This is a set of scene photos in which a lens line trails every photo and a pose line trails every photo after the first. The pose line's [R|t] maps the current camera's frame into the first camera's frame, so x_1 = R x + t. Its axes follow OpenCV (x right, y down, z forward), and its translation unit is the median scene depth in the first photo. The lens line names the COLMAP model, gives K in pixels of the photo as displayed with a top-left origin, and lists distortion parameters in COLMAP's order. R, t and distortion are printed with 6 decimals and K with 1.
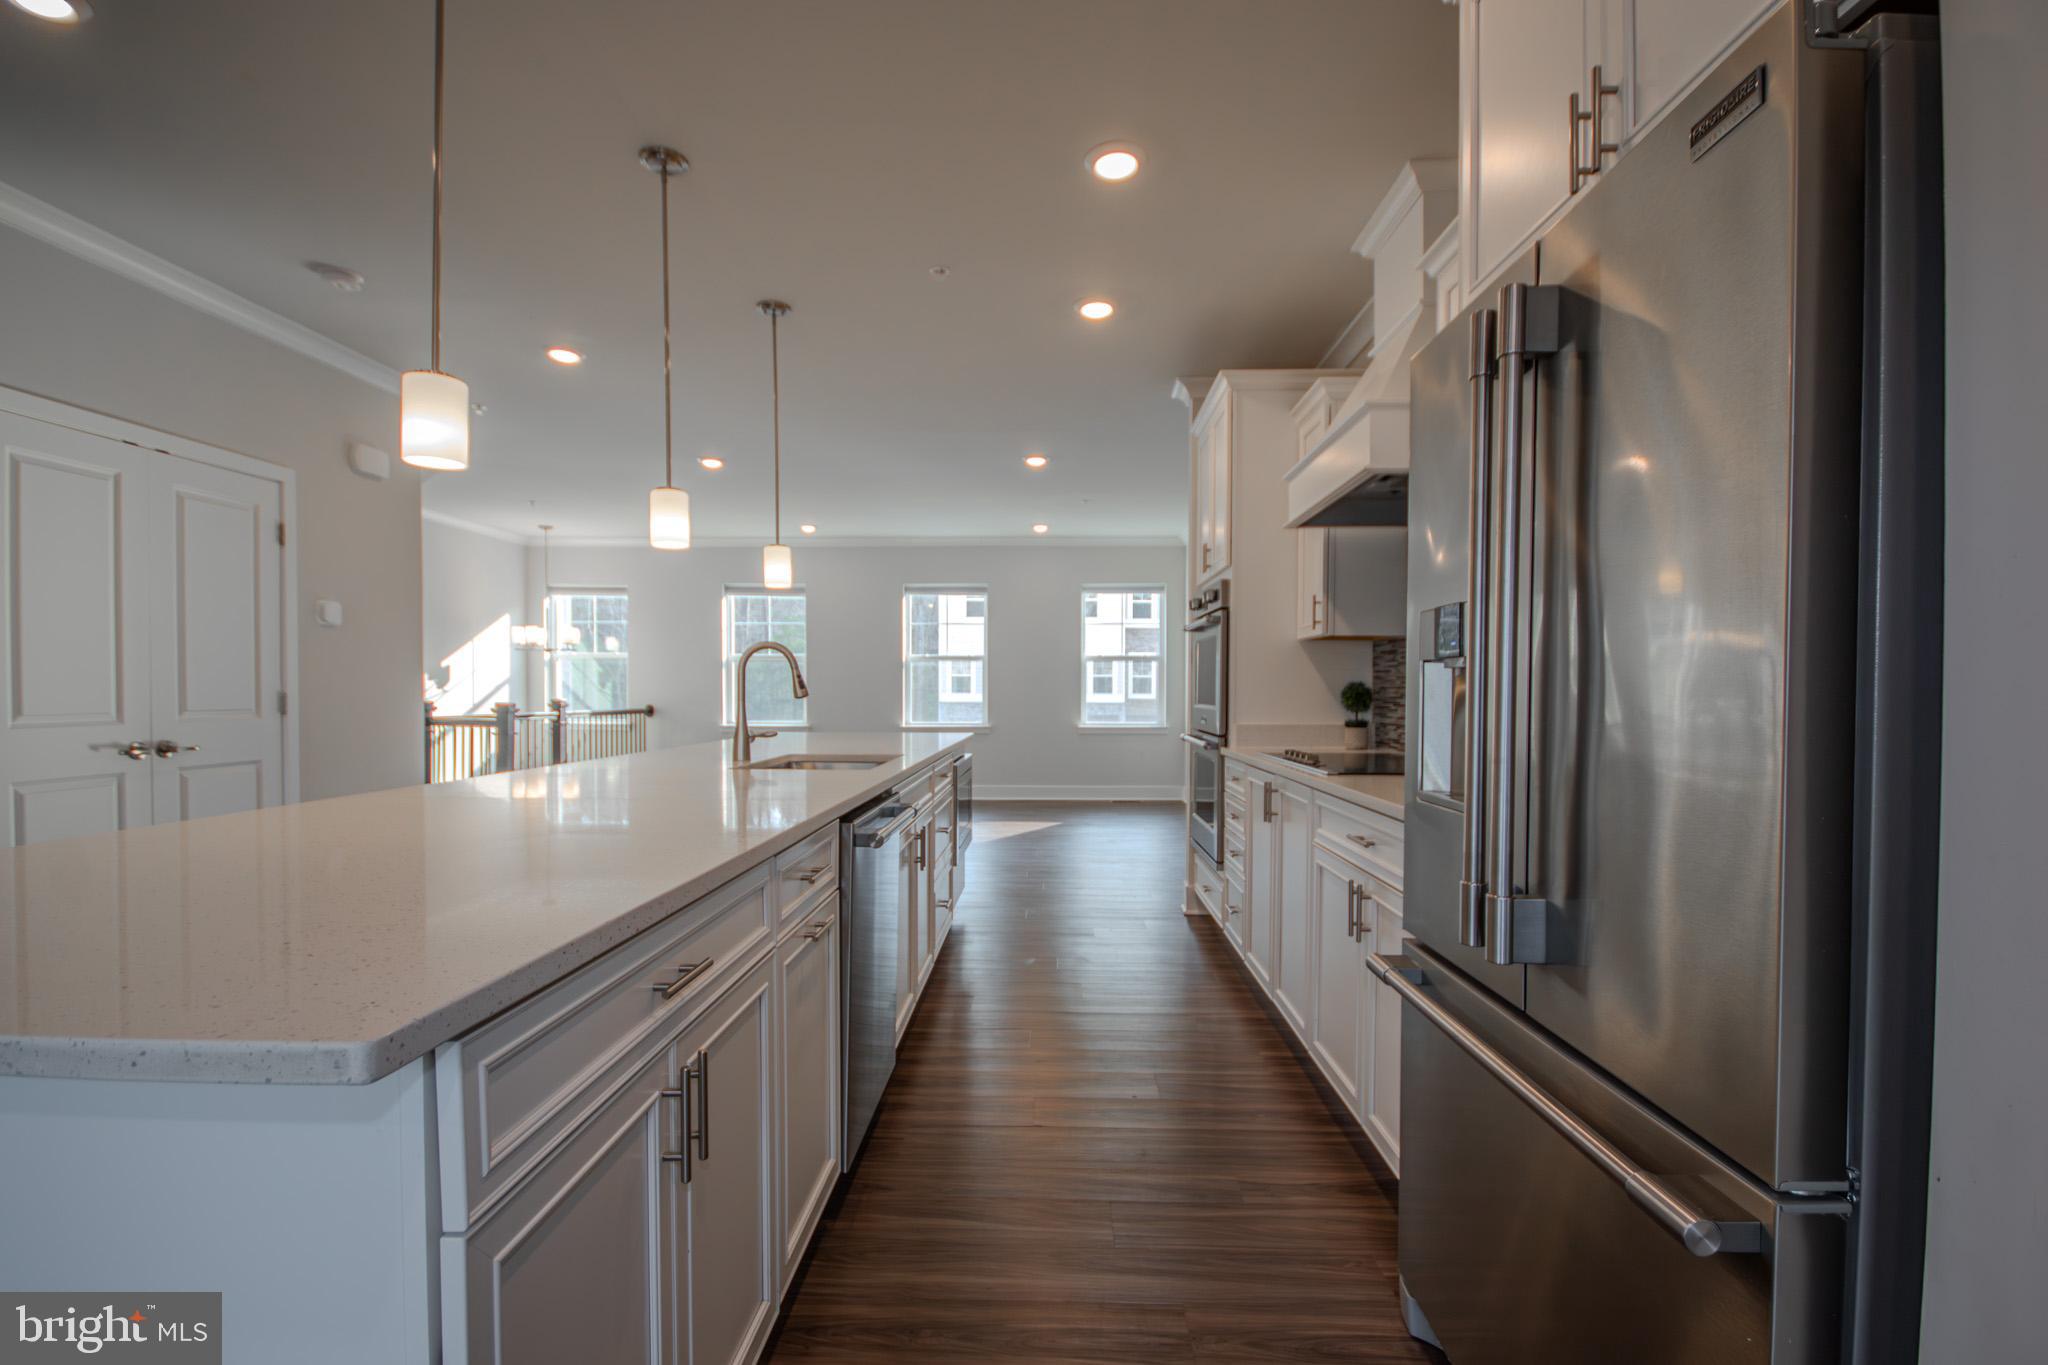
lens RADIAL K [[945.8, 0, 1023.2], [0, 945.8, 707.3], [0, 0, 1]] dist [0.000149, -0.000736]
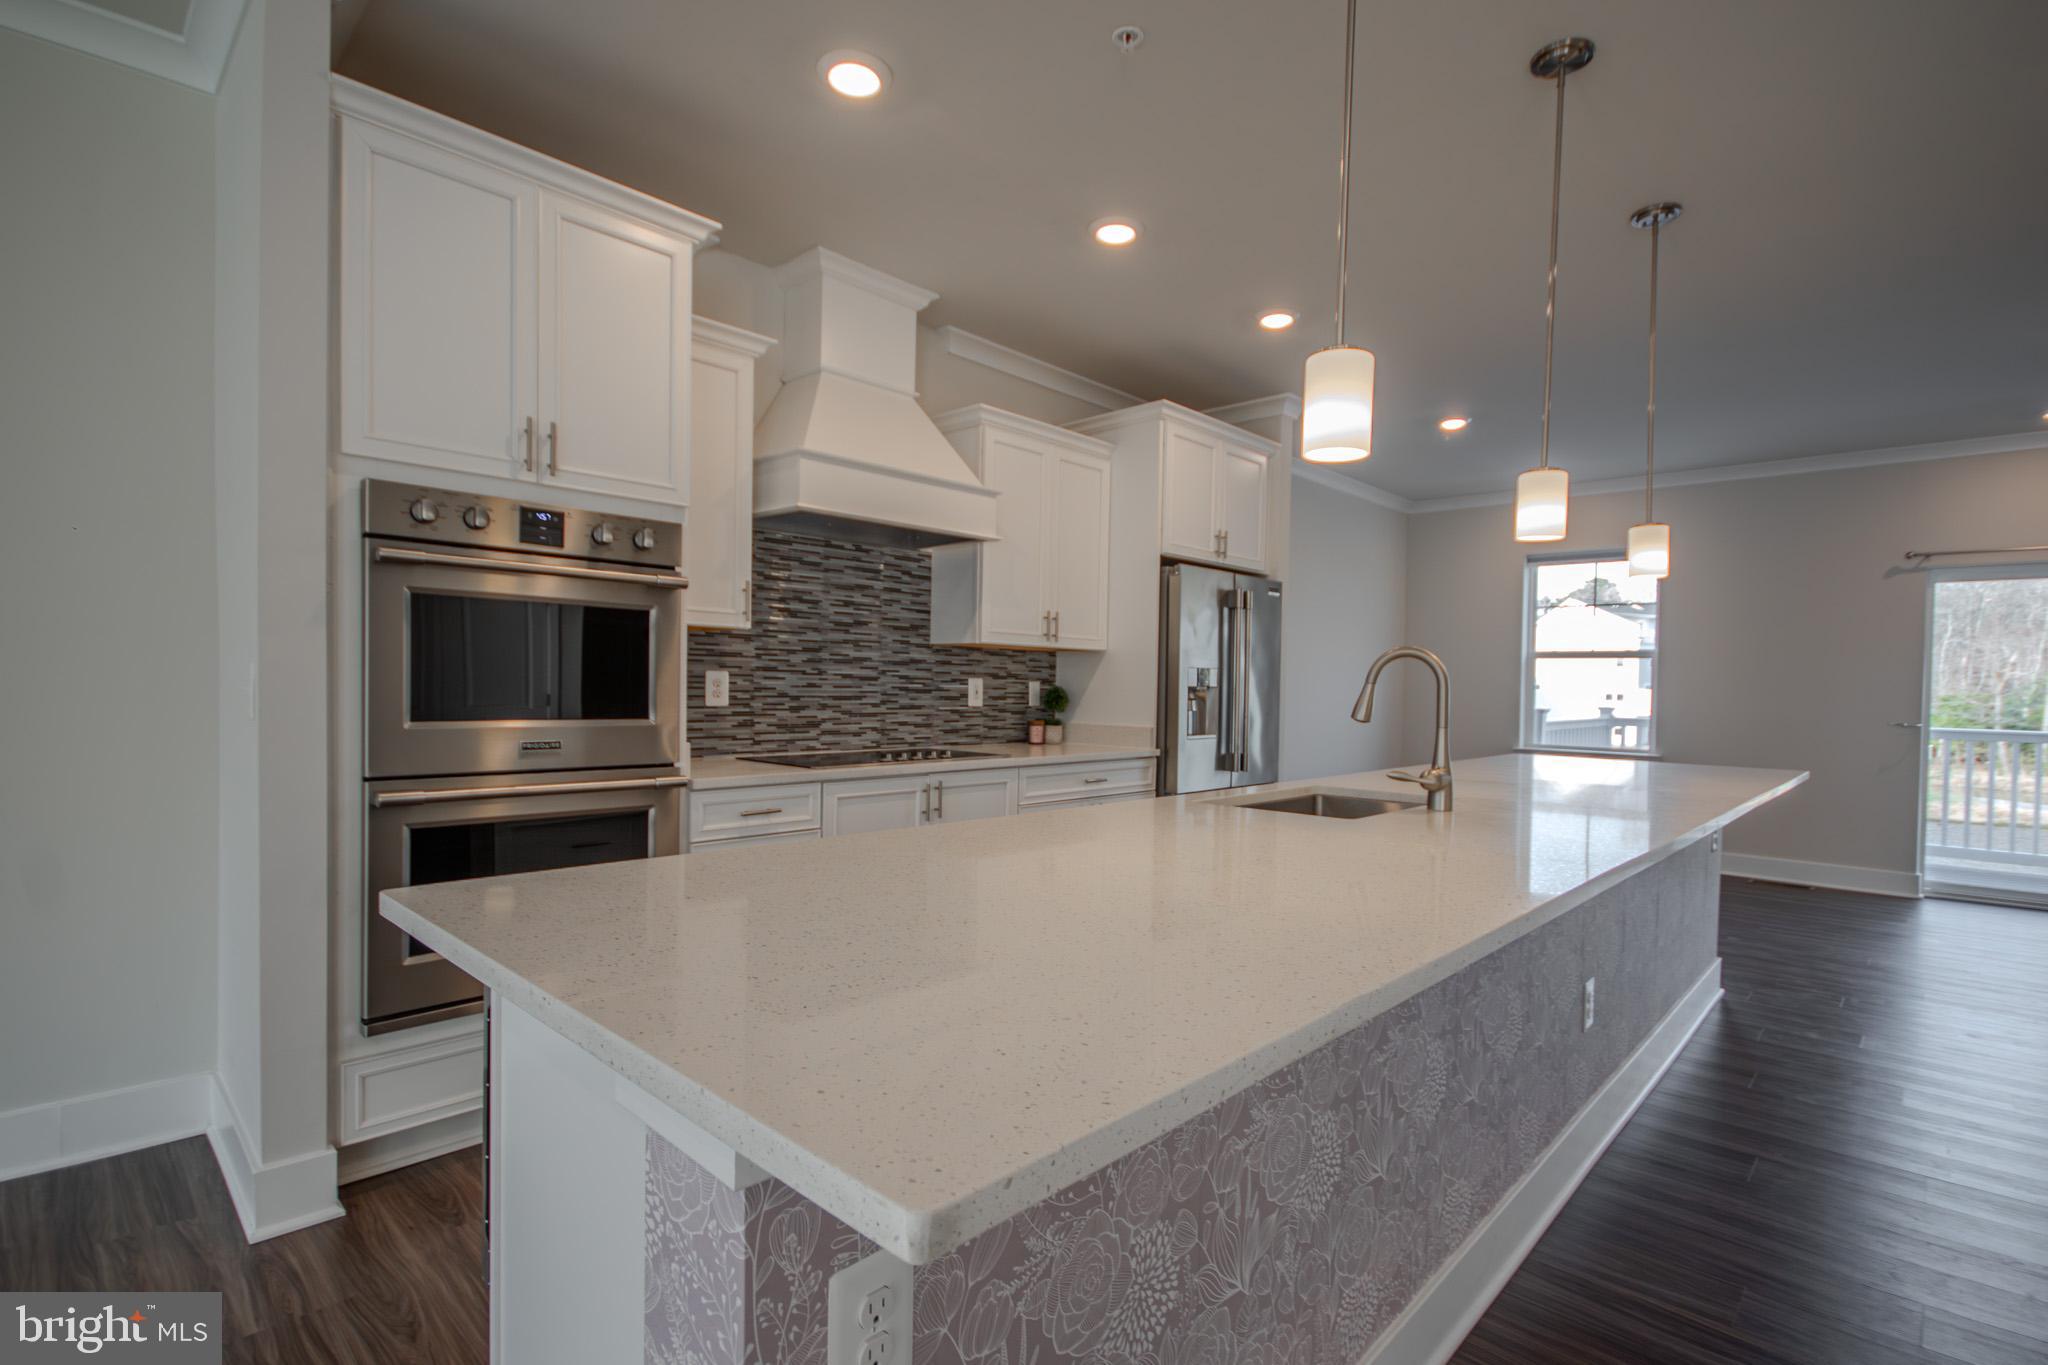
lens RADIAL K [[954.1, 0, 1036.3], [0, 954.1, 706.9], [0, 0, 1]] dist [0.014661, -0.012292]
pose [[-0.744073, -0.033074, 0.667279, -0.419760], [-0.008882, 0.999175, 0.039620, -0.038248], [-0.668040, 0.023553, -0.743753, 1.341179]]
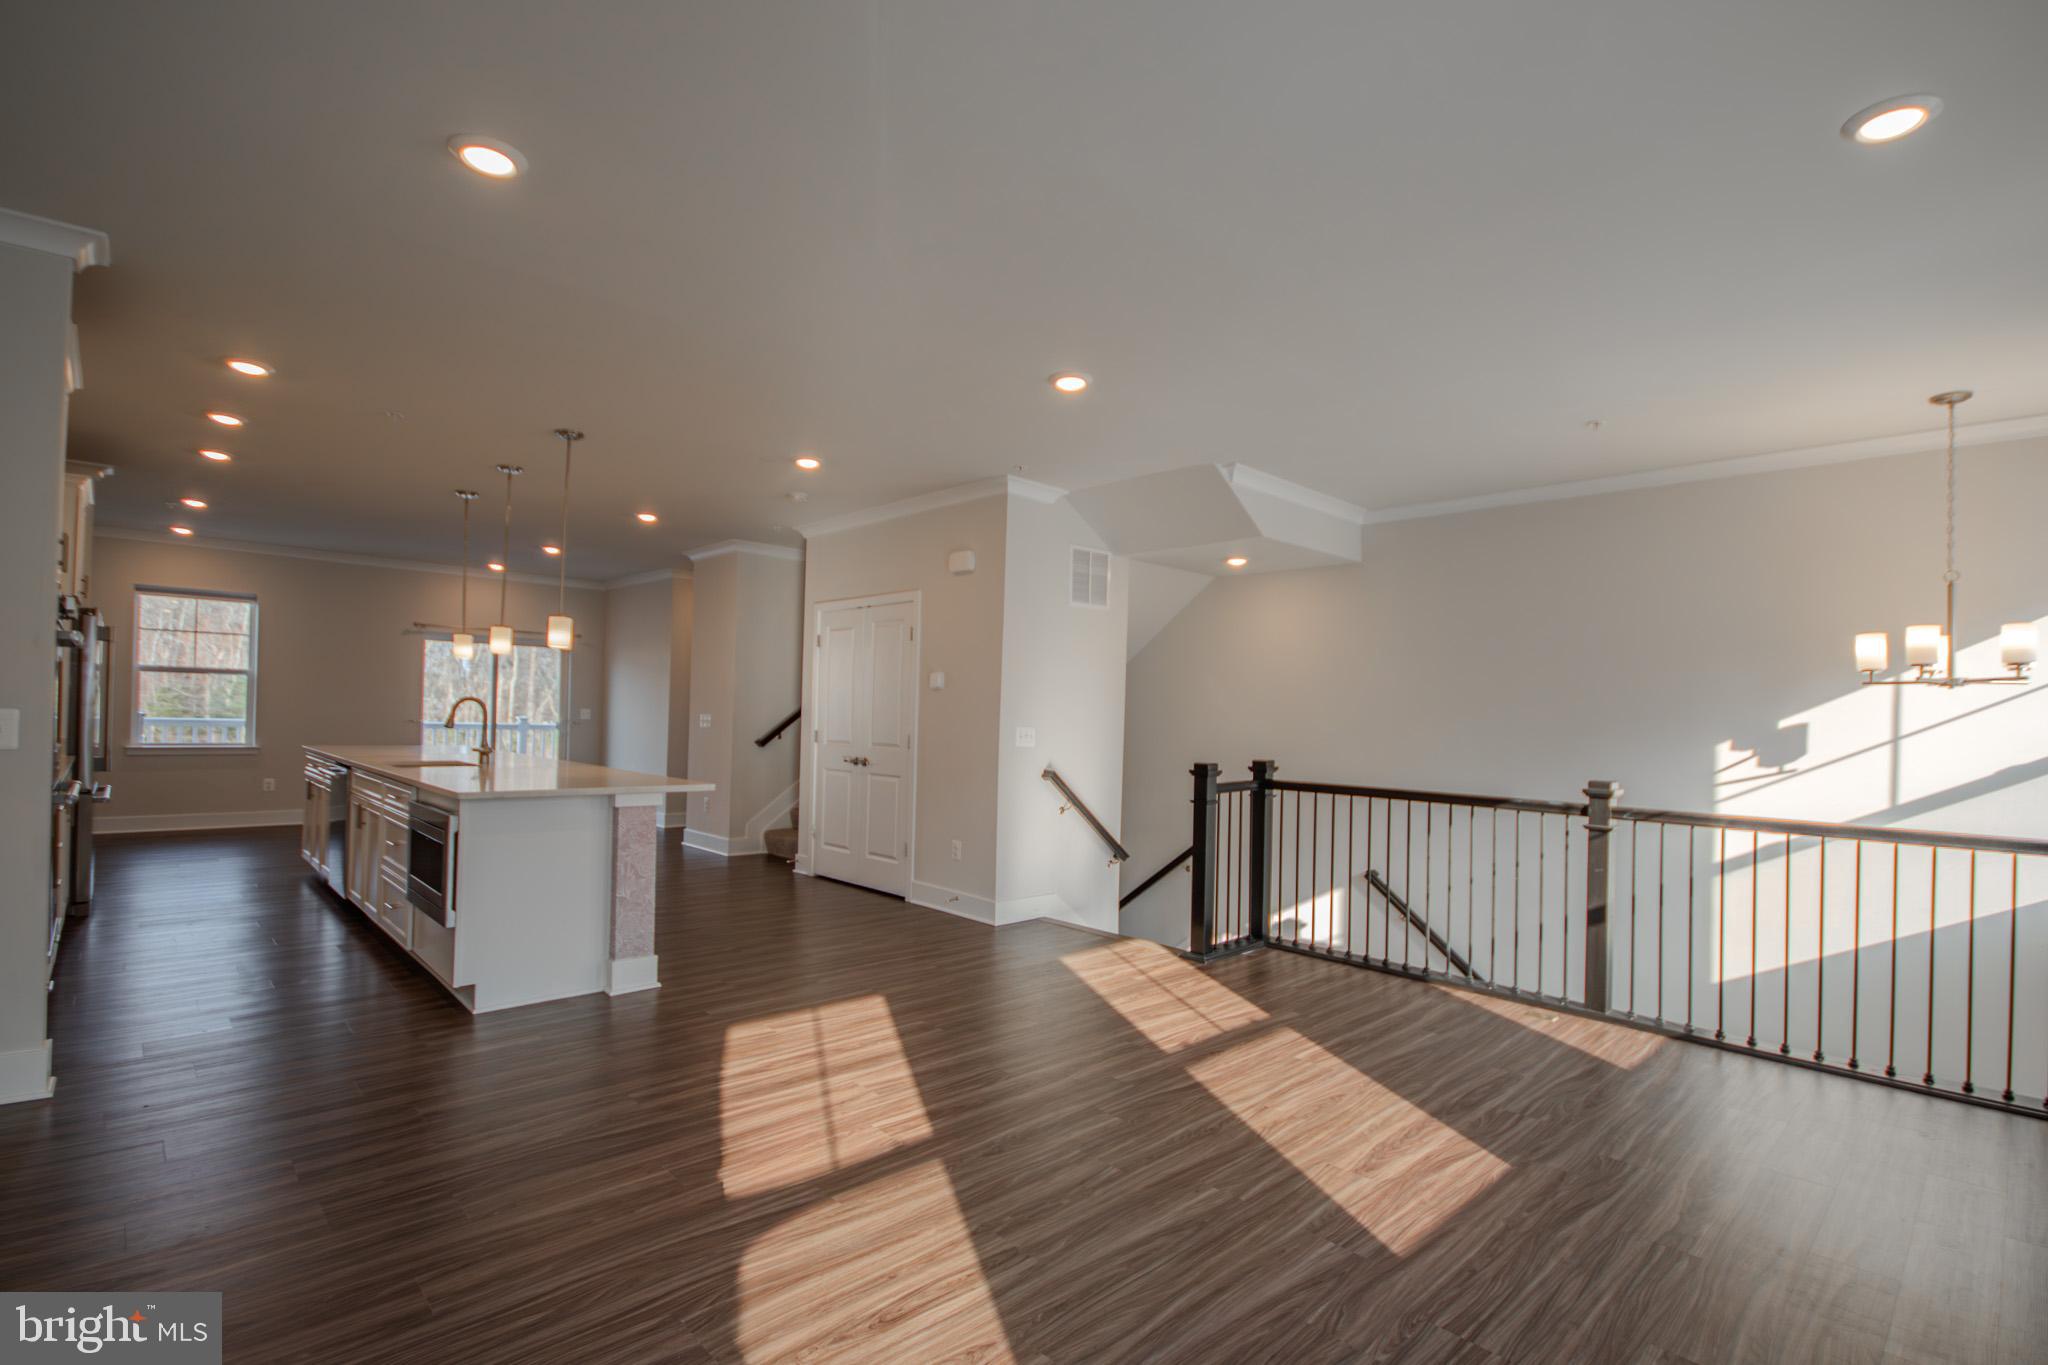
lens RADIAL K [[972.1, 0, 1030.6], [0, 972.1, 707.0], [0, 0, 1]] dist [0.002202, -0.000029]
pose [[-0.710434, -0.029826, -0.703132, 0.205600], [-0.043236, 0.999064, 0.001306, -0.074317], [0.702435, 0.031328, -0.711059, 2.326477]]
